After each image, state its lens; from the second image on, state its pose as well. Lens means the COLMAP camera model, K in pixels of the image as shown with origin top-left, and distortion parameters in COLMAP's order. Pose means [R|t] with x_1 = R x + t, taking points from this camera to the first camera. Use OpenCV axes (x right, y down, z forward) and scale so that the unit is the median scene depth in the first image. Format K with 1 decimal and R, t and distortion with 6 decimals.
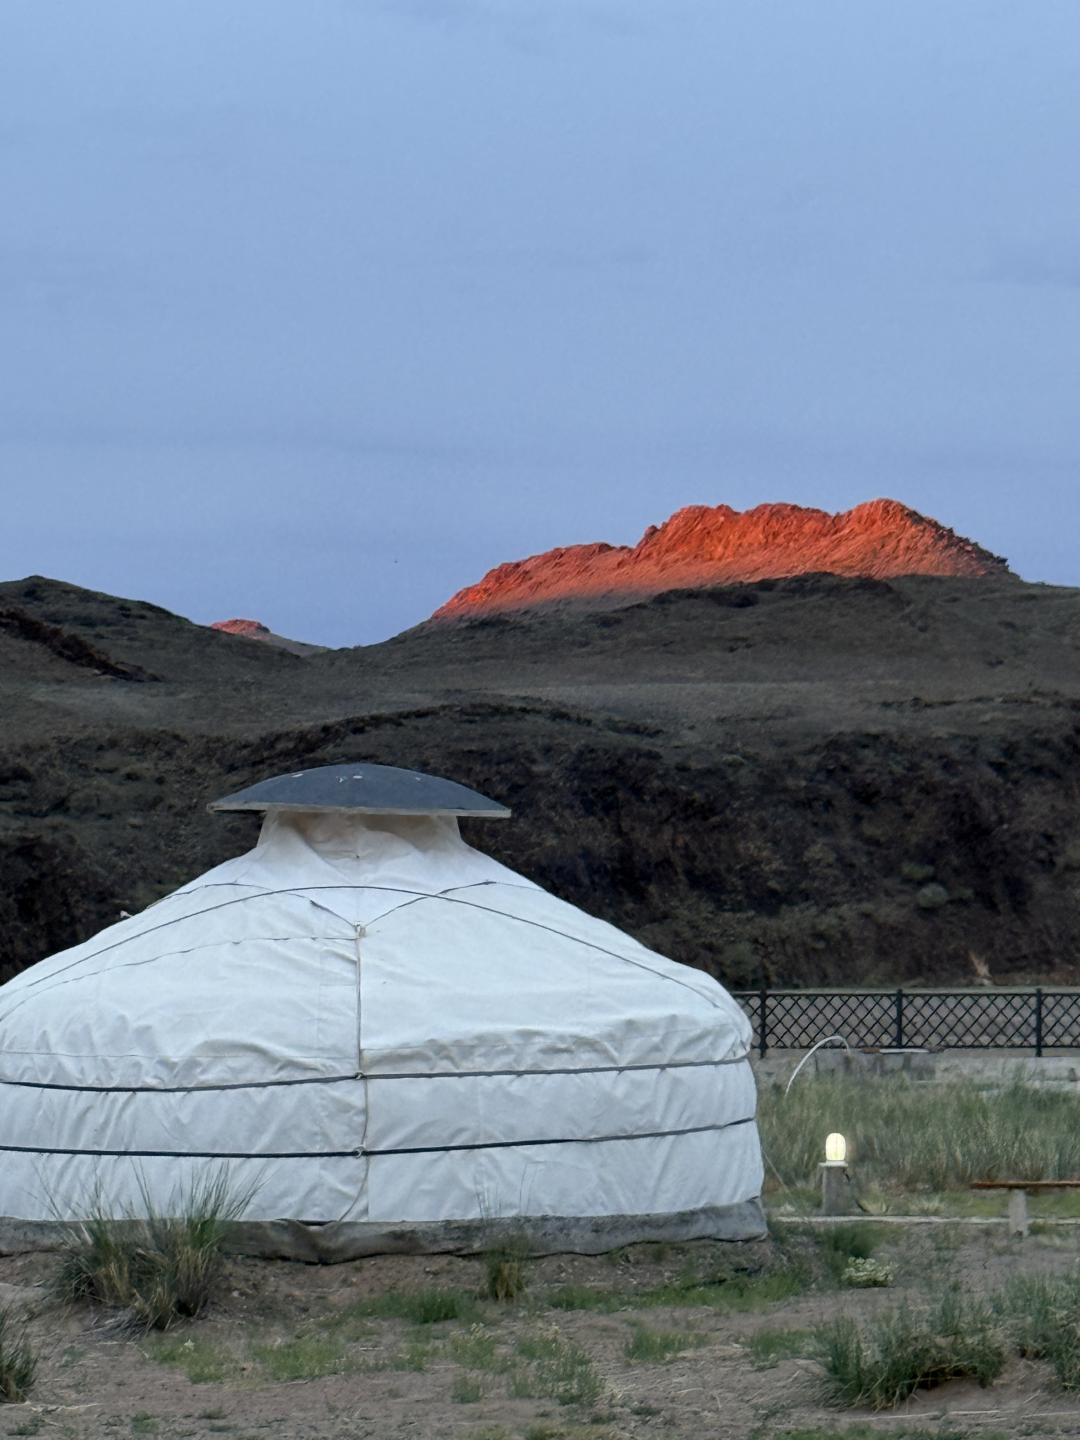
lens RADIAL K [[5107.6, 0, 540.0], [0, 5107.6, 720.0], [0, 0, 1]] dist [0.045666, 0.388420]
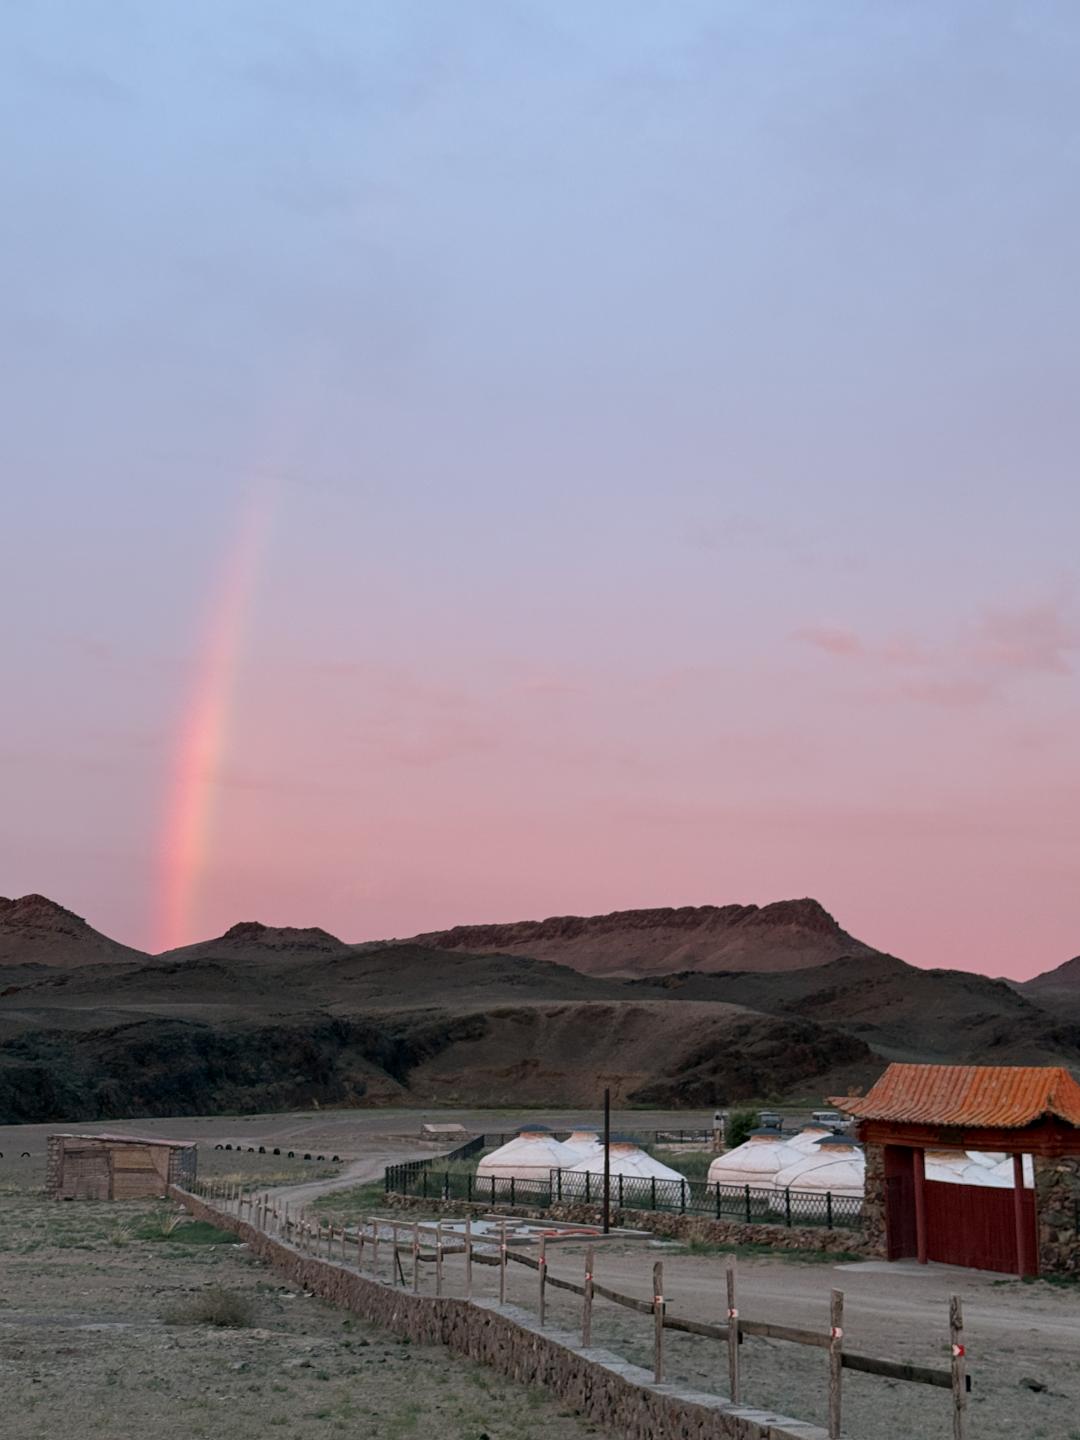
lens RADIAL K [[2081.6, 0, 540.0], [0, 2081.6, 720.0], [0, 0, 1]] dist [0.144098, -0.071676]
pose [[0.943022, 0.047198, 0.329367, -0.217869], [-0.007654, 0.992703, -0.120340, -0.031255], [-0.332644, 0.110962, 0.936502, -0.281336]]
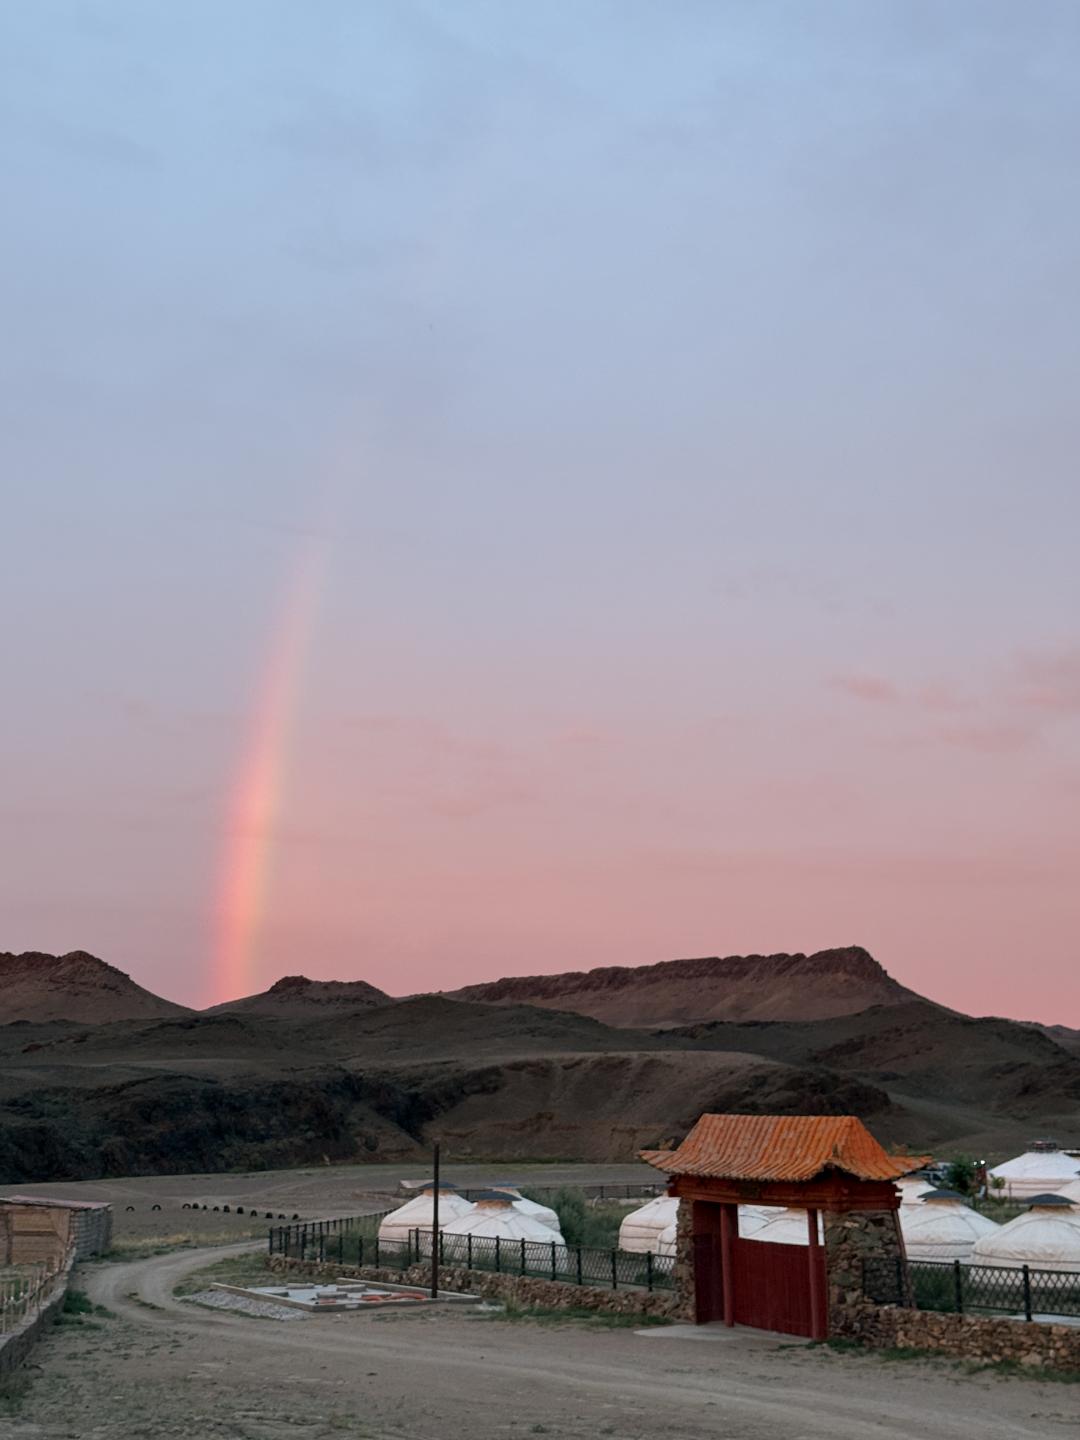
lens RADIAL K [[2081.6, 0, 540.0], [0, 2081.6, 720.0], [0, 0, 1]] dist [0.144098, -0.071676]
pose [[0.951344, 0.042149, 0.305235, -0.189748], [0.002475, 0.989523, -0.144355, -0.031068], [-0.308121, 0.138087, 0.941272, -0.280529]]
